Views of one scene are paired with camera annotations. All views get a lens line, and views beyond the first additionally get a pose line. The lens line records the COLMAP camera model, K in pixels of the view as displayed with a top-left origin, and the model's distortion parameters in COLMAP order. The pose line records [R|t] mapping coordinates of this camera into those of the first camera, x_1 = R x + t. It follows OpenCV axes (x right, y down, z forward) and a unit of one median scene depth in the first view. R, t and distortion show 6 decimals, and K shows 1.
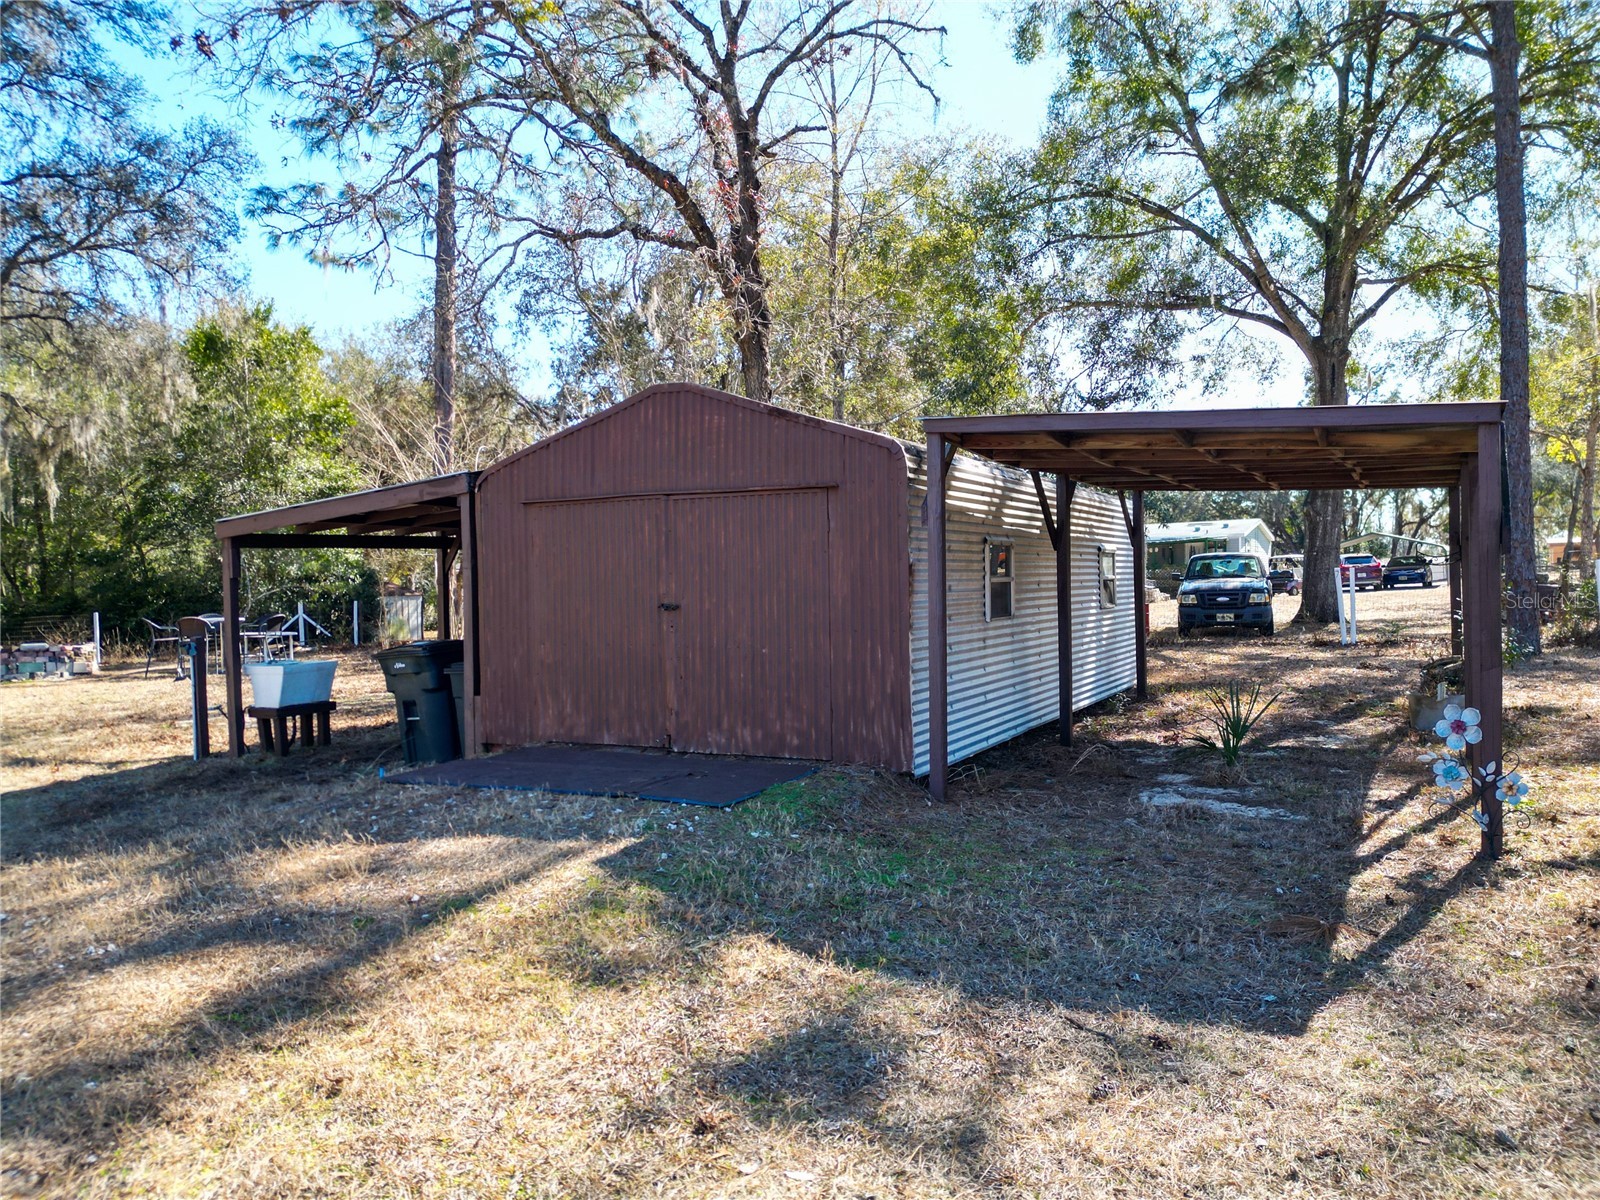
lens RADIAL K [[1138.0, 0, 797.3], [0, 1138.0, 613.2], [0, 0, 1]] dist [0.056686, -0.041291]
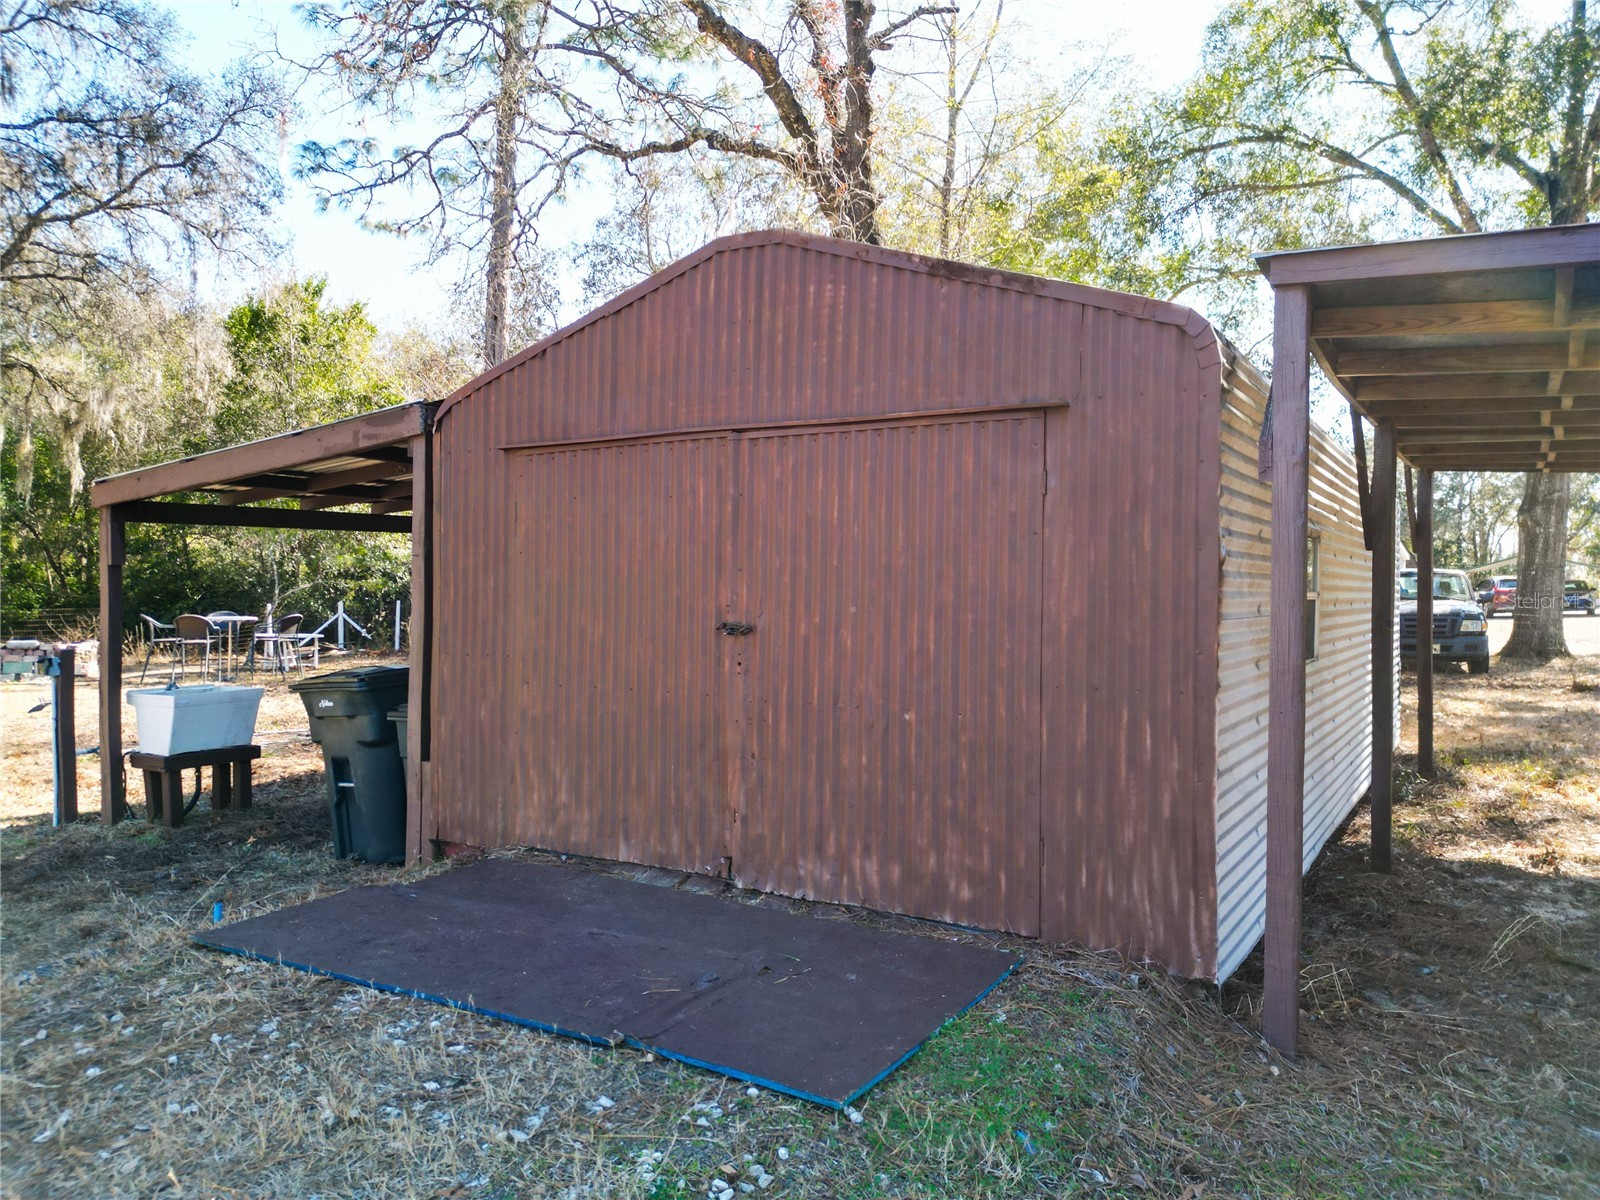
lens RADIAL K [[1138.0, 0, 796.1], [0, 1138.0, 611.9], [0, 0, 1]] dist [0.056686, -0.041291]
pose [[0.997544, 0.026400, -0.064876, -0.016206], [-0.026998, 0.999601, -0.008345, -0.003572], [0.064630, 0.010076, 0.997858, 0.153794]]
